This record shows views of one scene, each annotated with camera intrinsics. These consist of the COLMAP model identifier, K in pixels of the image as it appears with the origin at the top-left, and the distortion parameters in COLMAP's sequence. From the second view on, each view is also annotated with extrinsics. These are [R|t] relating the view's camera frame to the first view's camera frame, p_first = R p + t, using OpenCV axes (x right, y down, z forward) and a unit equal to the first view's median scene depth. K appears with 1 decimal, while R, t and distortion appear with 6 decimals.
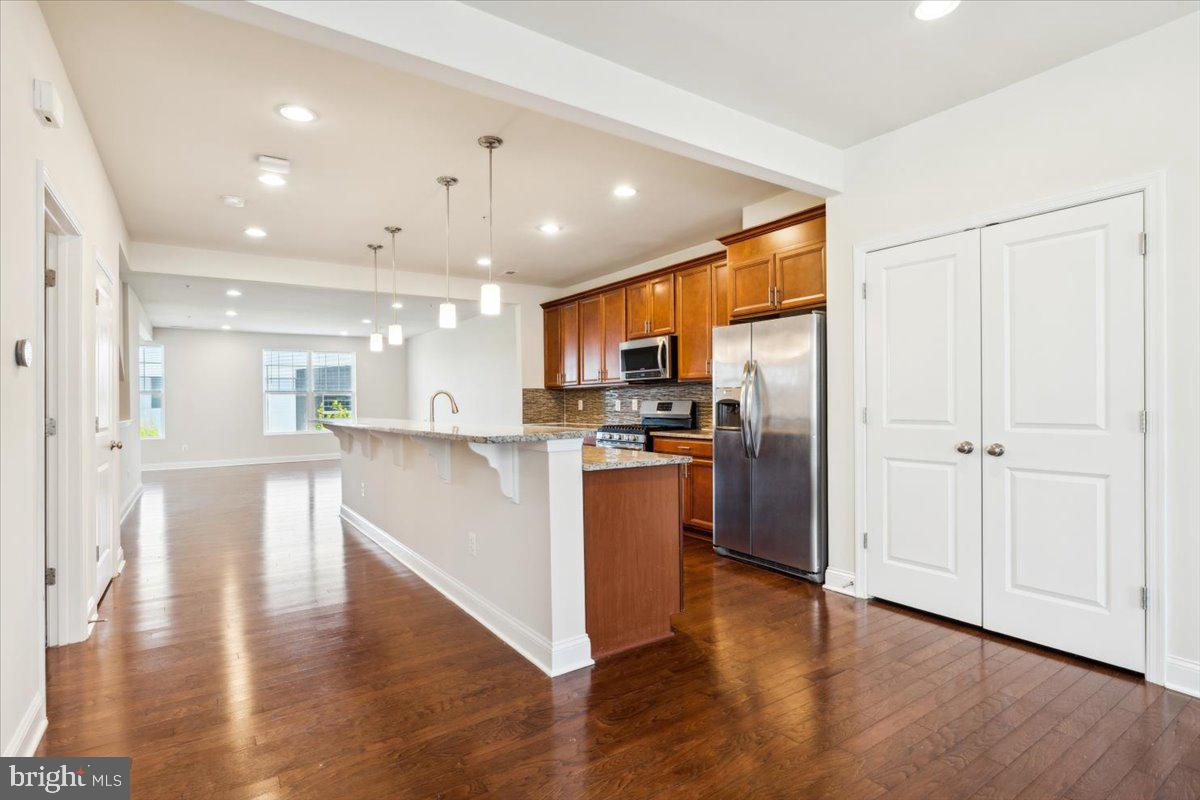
lens RADIAL K [[587.8, 0, 598.2], [0, 587.8, 397.7], [0, 0, 1]] dist [0.012747, -0.000275]
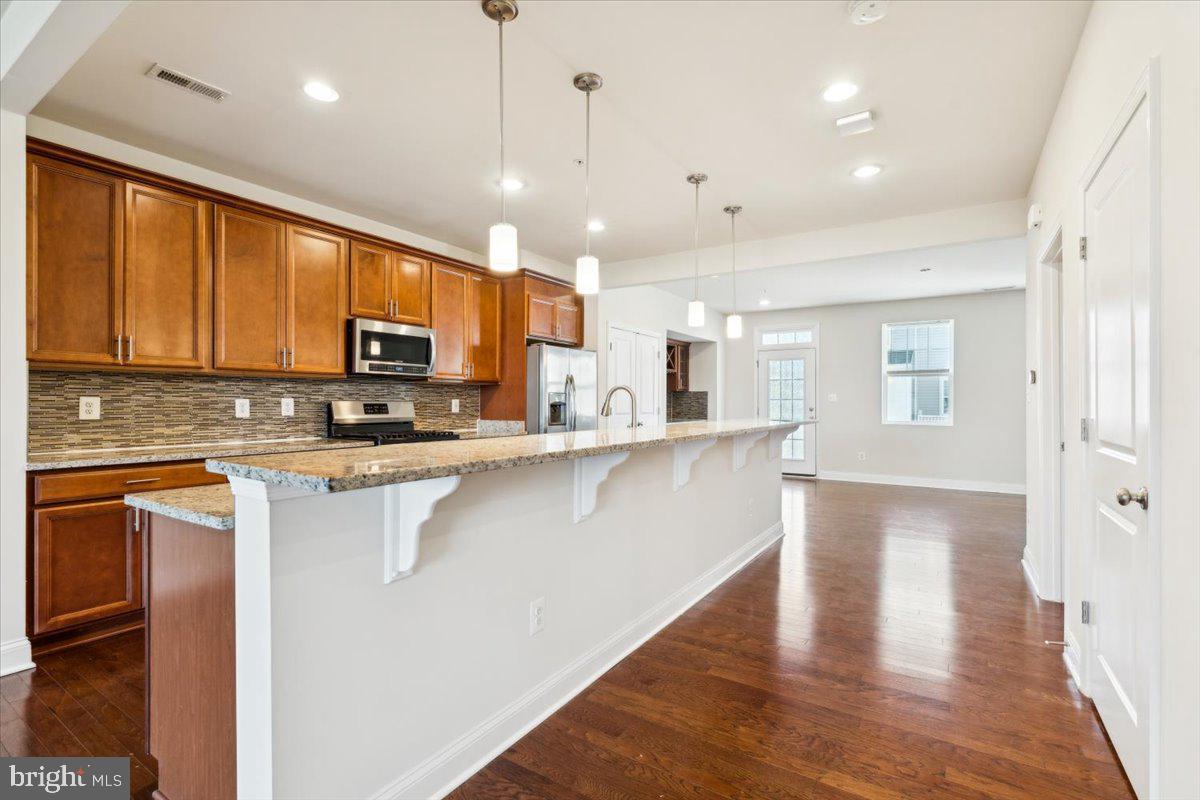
lens RADIAL K [[542.1, 0, 596.6], [0, 542.1, 406.4], [0, 0, 1]] dist [-0.012478, -0.000452]
pose [[-0.386010, 0.001373, 0.922494, -1.065476], [-0.006622, 0.999969, -0.004259, 0.020602], [-0.922471, -0.007752, -0.385989, 1.562891]]
